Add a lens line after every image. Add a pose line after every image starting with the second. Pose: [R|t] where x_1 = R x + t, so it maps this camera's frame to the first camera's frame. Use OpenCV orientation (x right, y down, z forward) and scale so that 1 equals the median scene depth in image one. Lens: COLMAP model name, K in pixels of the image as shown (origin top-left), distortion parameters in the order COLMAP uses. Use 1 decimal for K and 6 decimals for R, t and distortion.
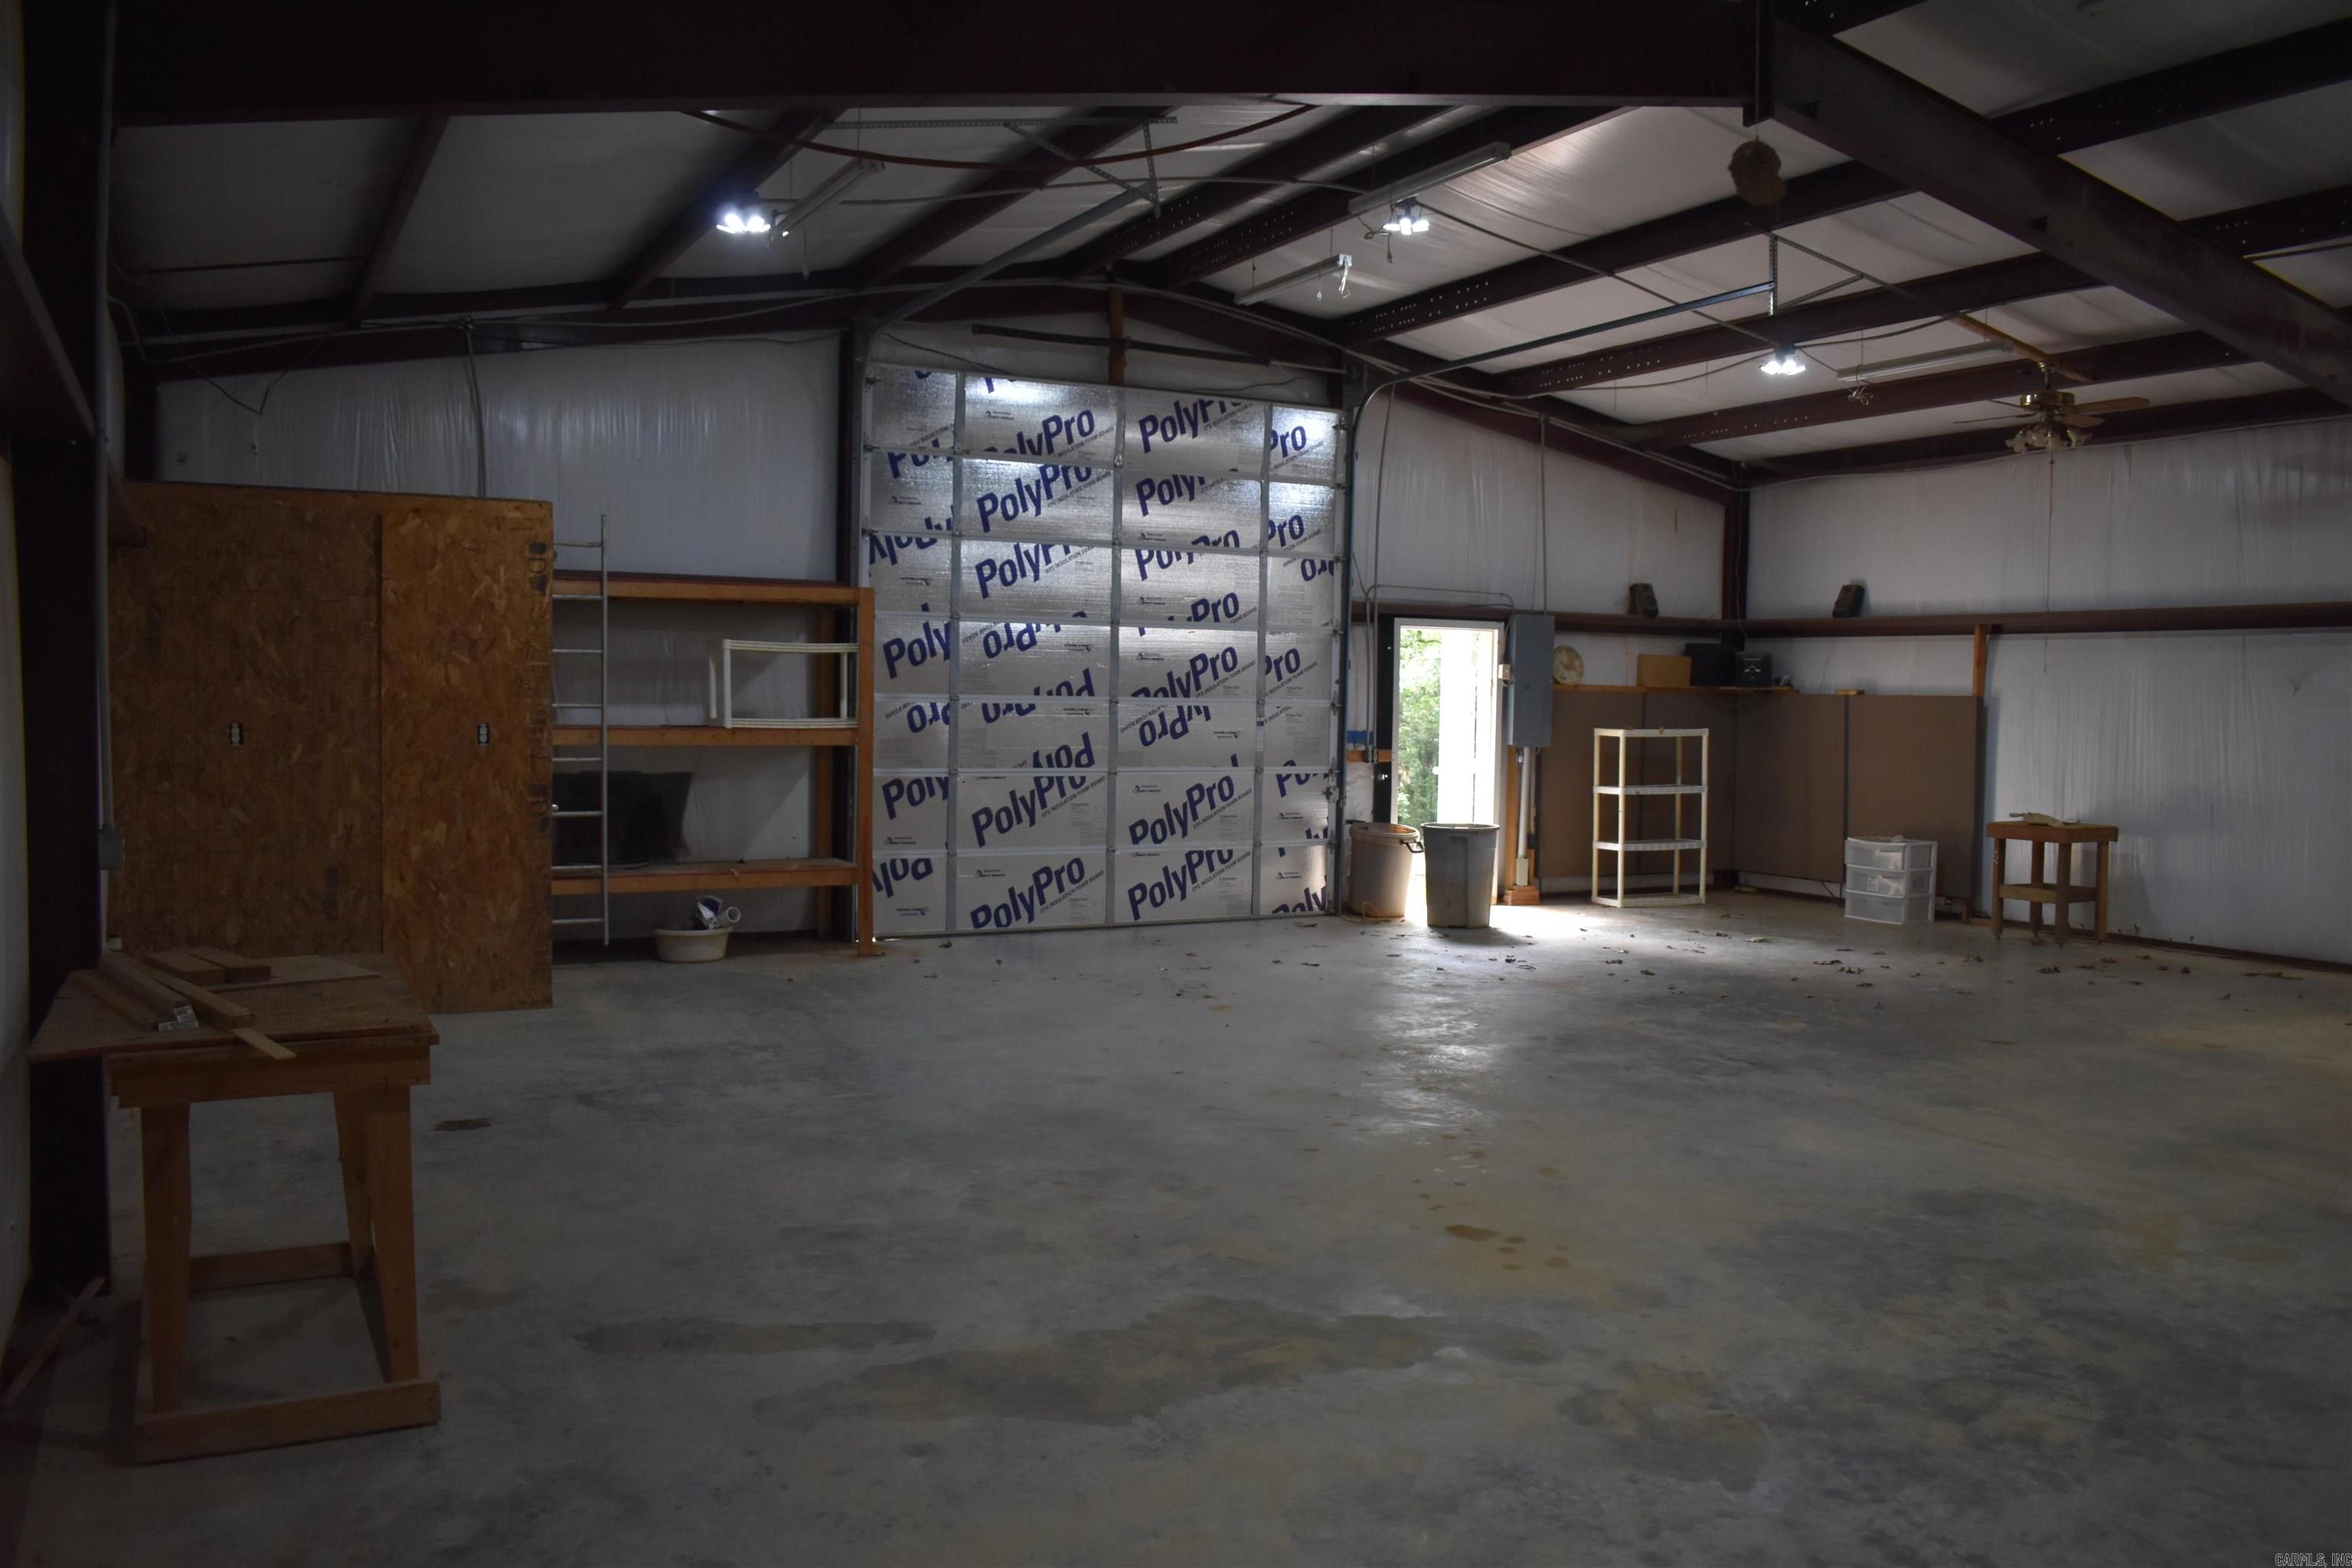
lens RADIAL K [[1842.9, 0, 1184.9], [0, 1842.9, 791.1], [0, 0, 1]] dist [-0.098698, 0.019101]
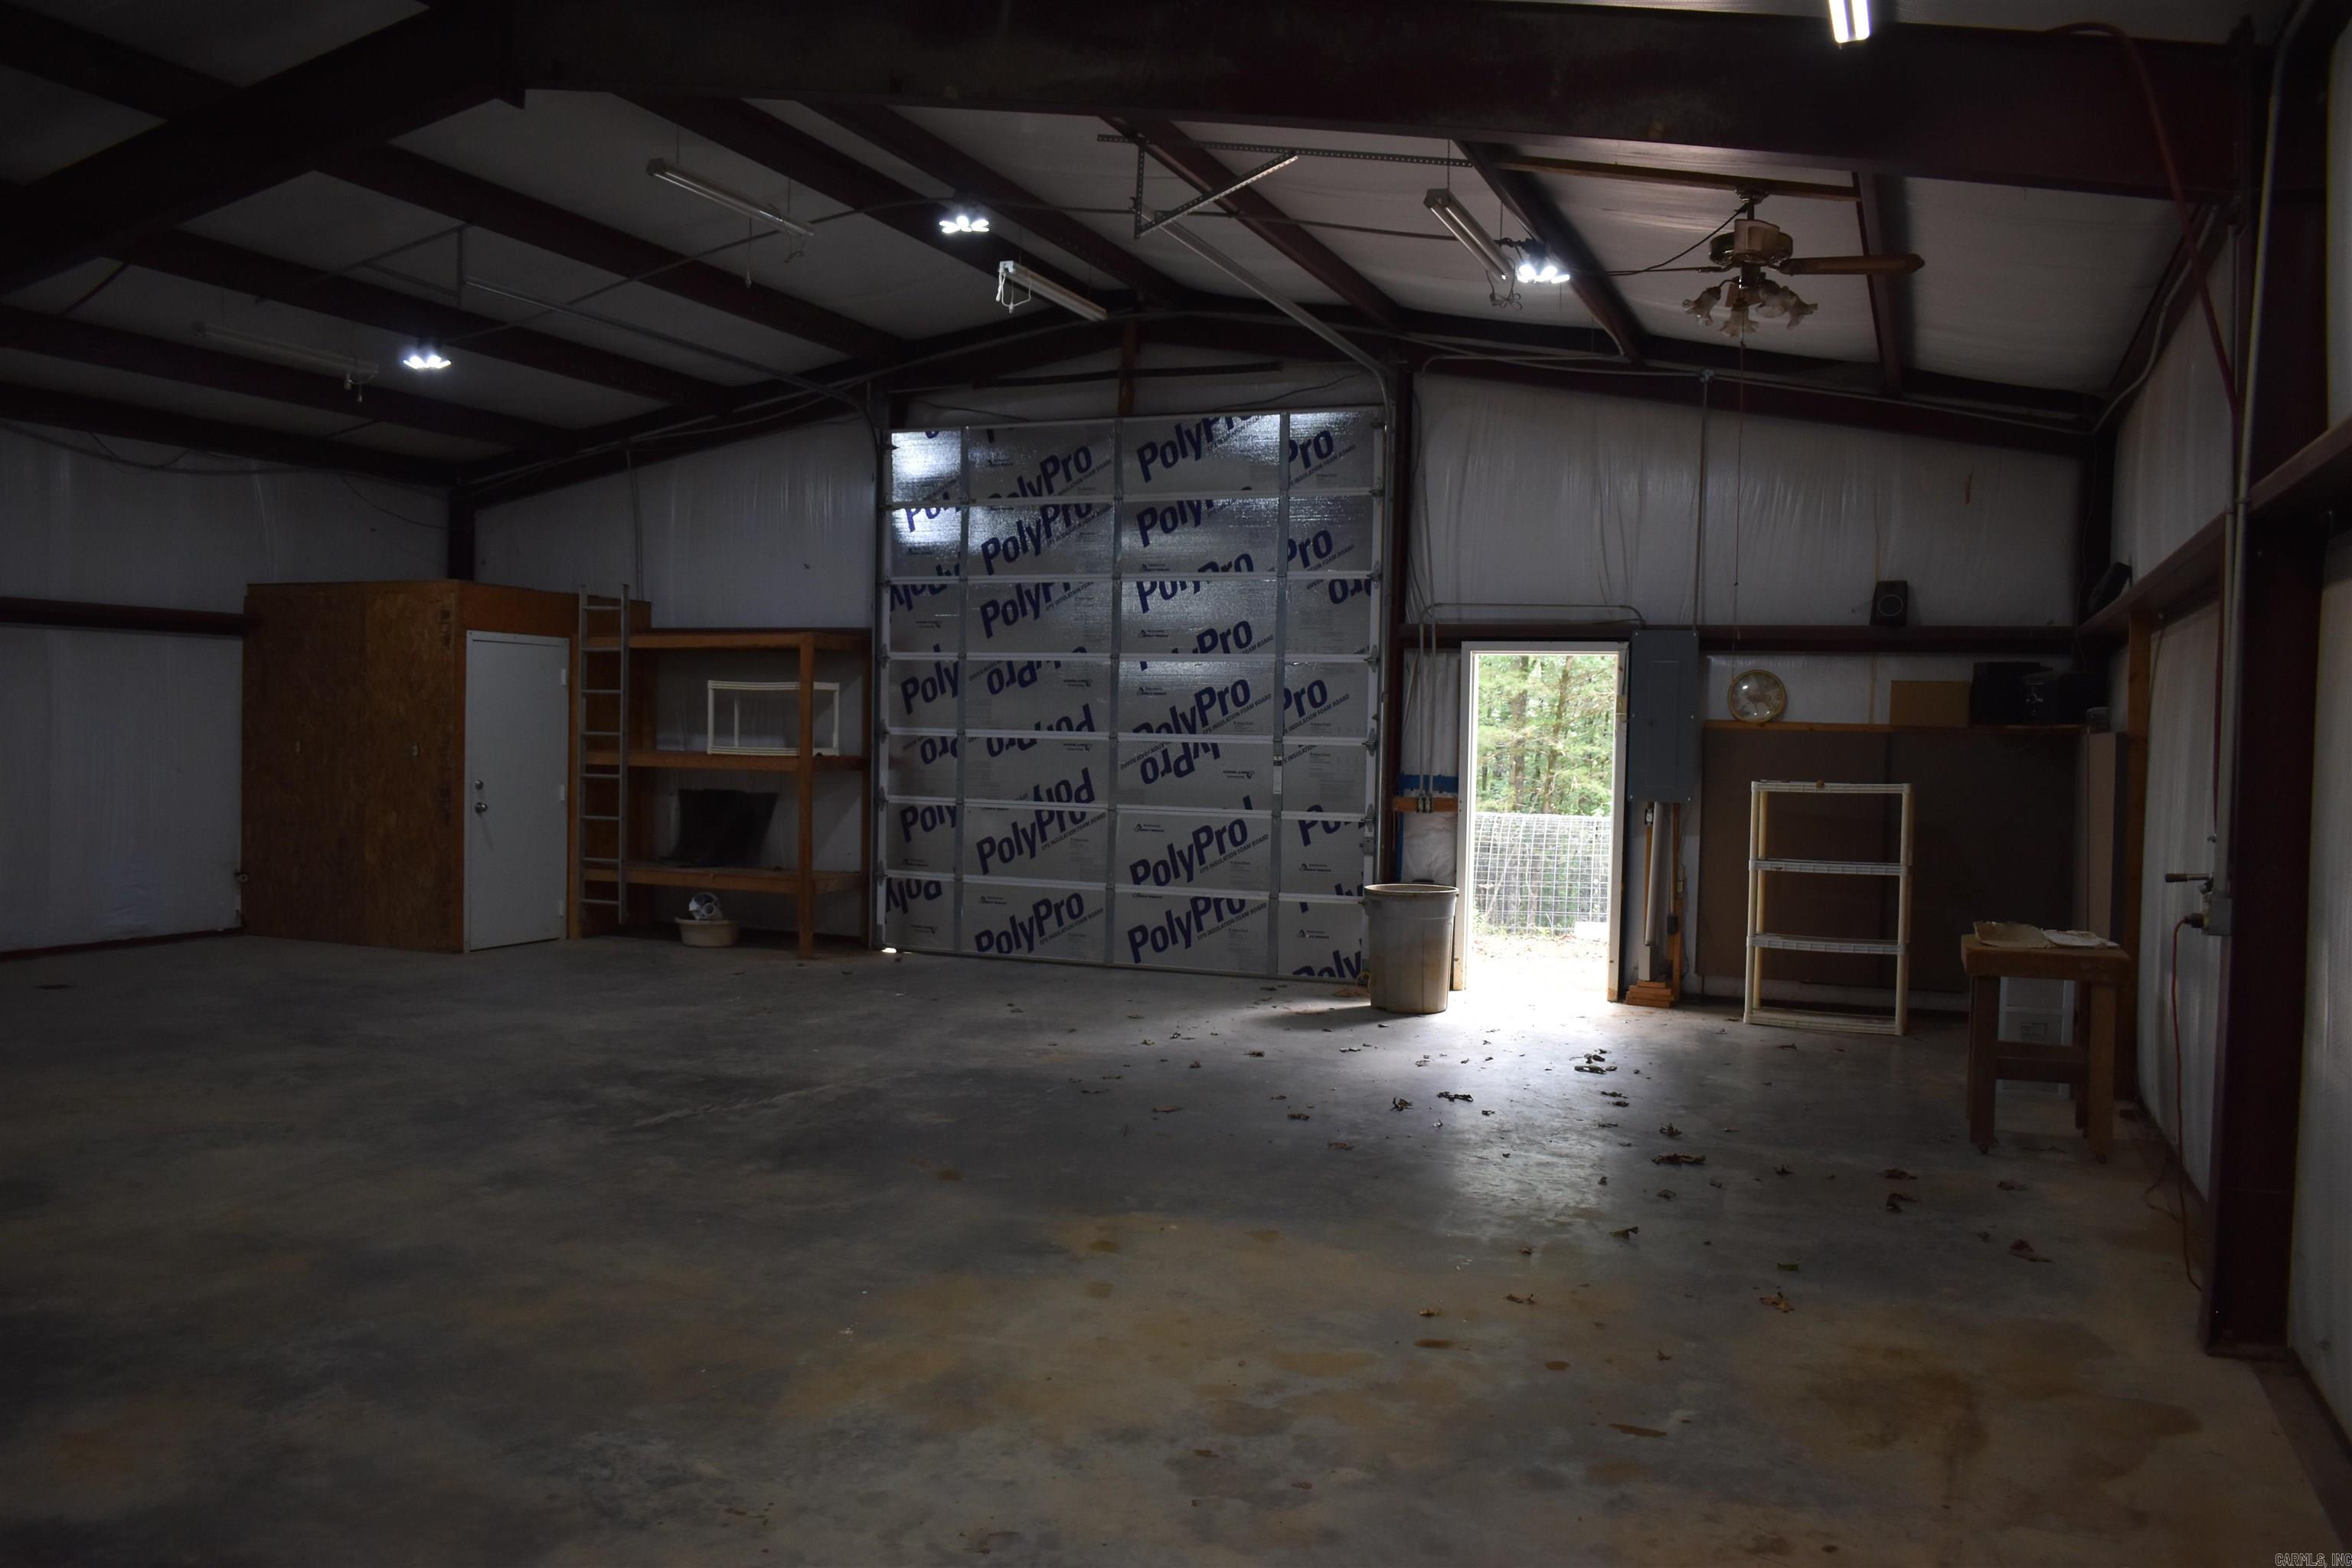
lens RADIAL K [[1842.9, 0, 1183.6], [0, 1842.9, 783.3], [0, 0, 1]] dist [-0.098698, 0.019101]
pose [[0.631486, 0.019724, -0.775136, 0.739272], [-0.052383, 0.998478, -0.017269, -0.008902], [0.773616, 0.051509, 0.631558, 0.404725]]
